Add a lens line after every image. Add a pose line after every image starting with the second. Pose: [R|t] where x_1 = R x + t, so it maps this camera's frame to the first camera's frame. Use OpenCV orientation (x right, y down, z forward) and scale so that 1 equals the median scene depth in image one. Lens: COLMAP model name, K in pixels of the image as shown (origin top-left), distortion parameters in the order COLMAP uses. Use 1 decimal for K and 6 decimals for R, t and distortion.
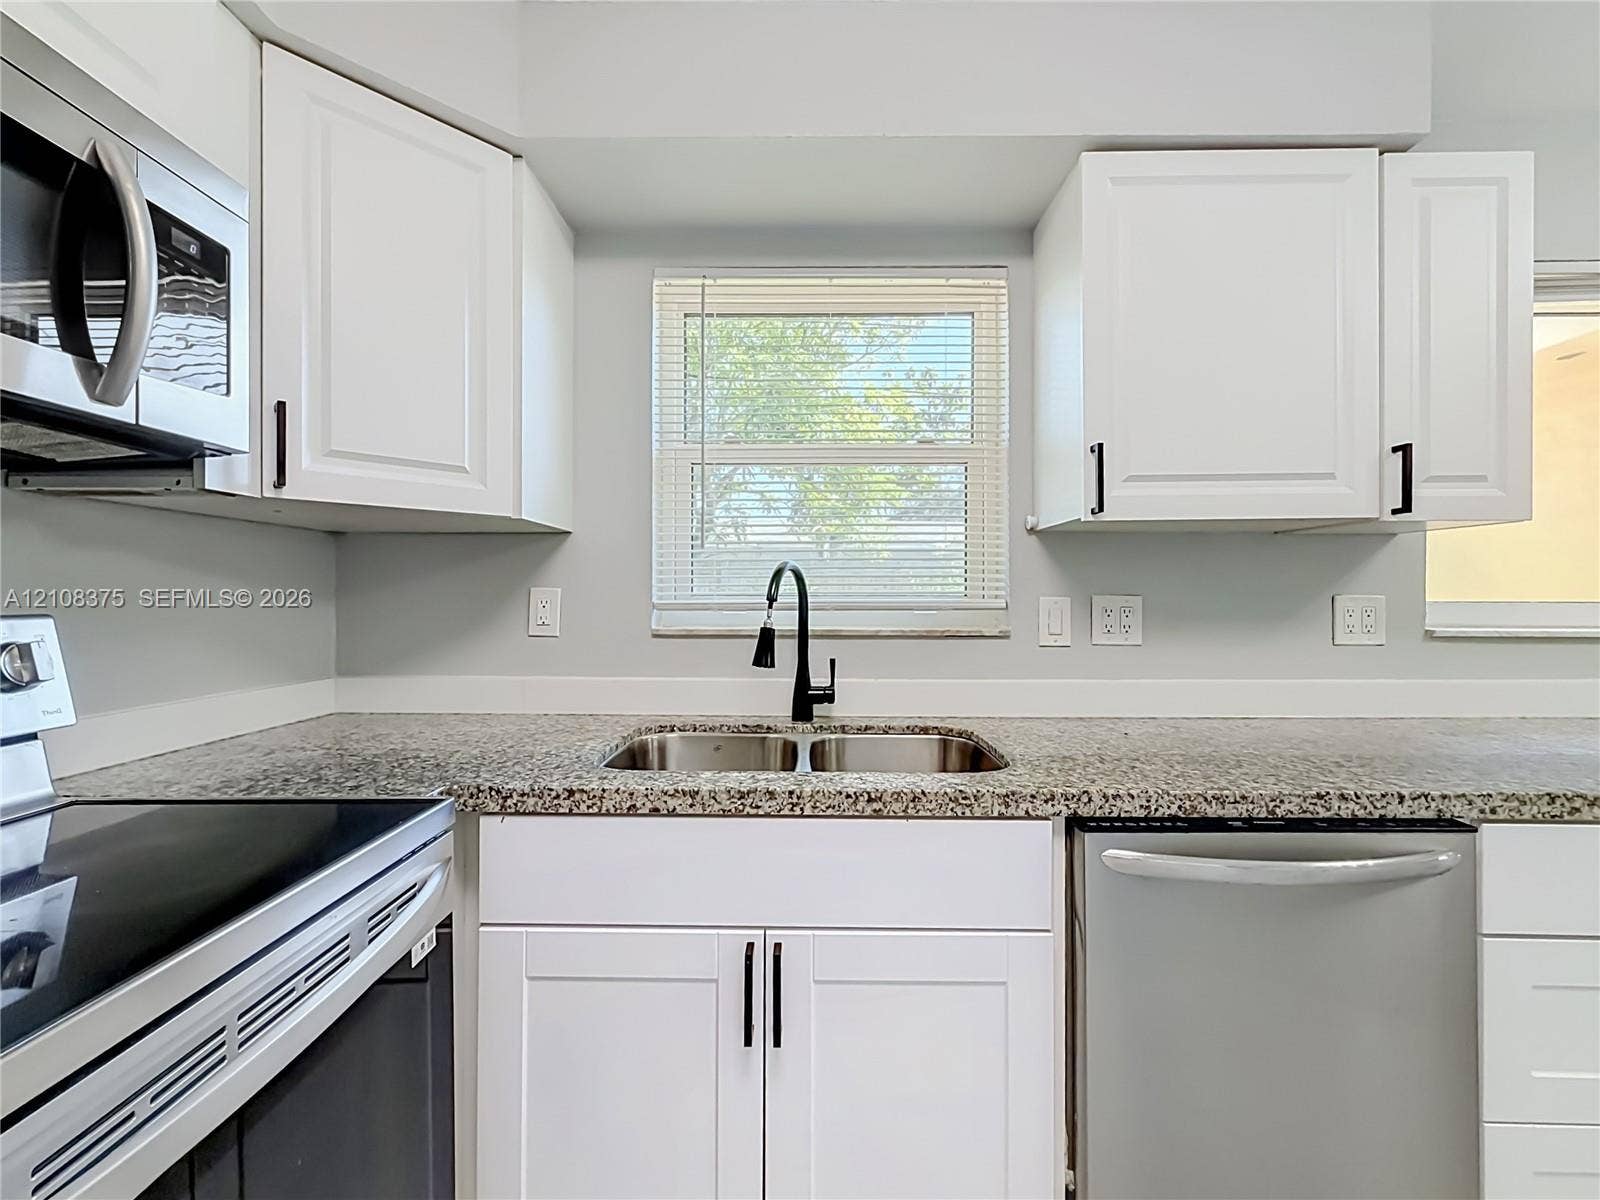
lens RADIAL K [[663.5, 0, 798.9], [0, 663.5, 596.6], [0, 0, 1]] dist [-0.002122, 0.000196]
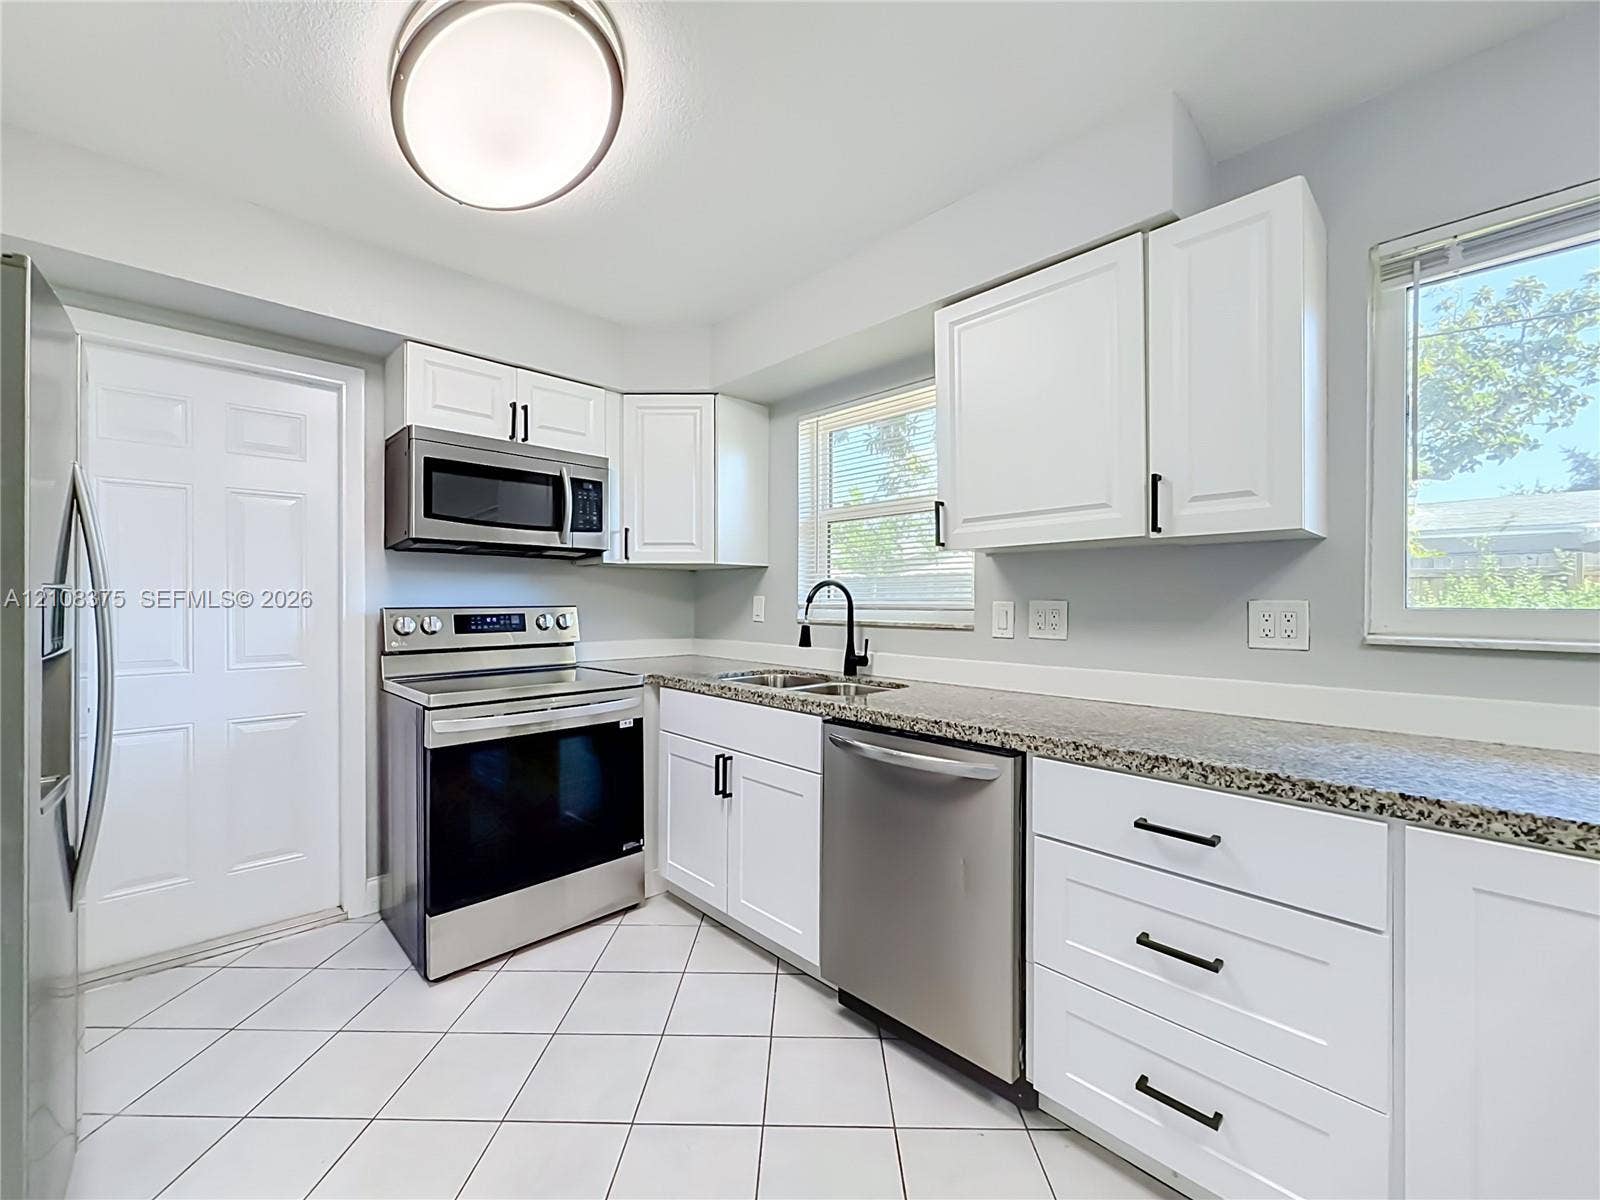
lens RADIAL K [[636.8, 0, 804.2], [0, 636.8, 603.6], [0, 0, 1]] dist [-0.001263, -0.000051]
pose [[0.710041, 0.004082, -0.704149, 1.636846], [-0.002721, 0.999992, 0.003053, 0.003382], [0.704155, -0.000252, 0.710046, -0.343660]]
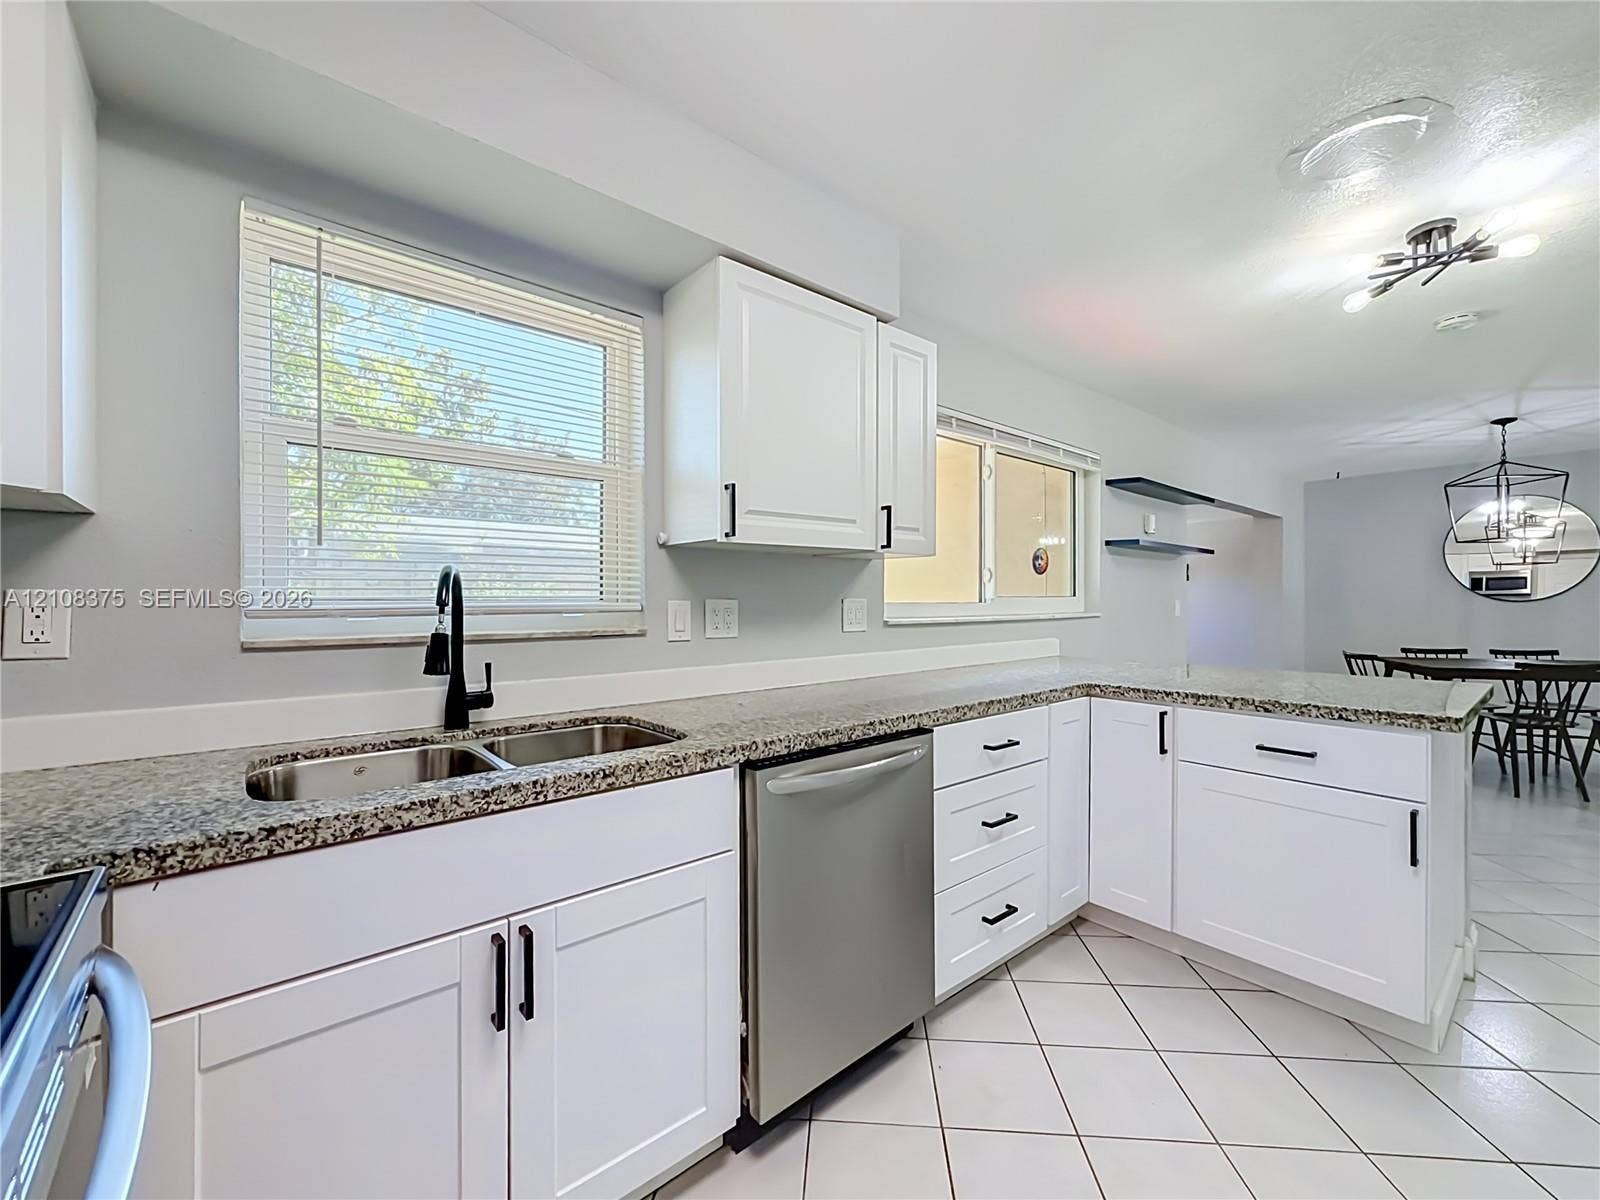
lens RADIAL K [[653.6, 0, 799.4], [0, 653.6, 607.0], [0, 0, 1]] dist [0.001023, 0.000218]
pose [[0.753800, -0.009084, 0.657042, -0.381497], [0.002745, 0.999939, 0.010675, -0.000054], [-0.657099, -0.006243, 0.753779, -0.080899]]
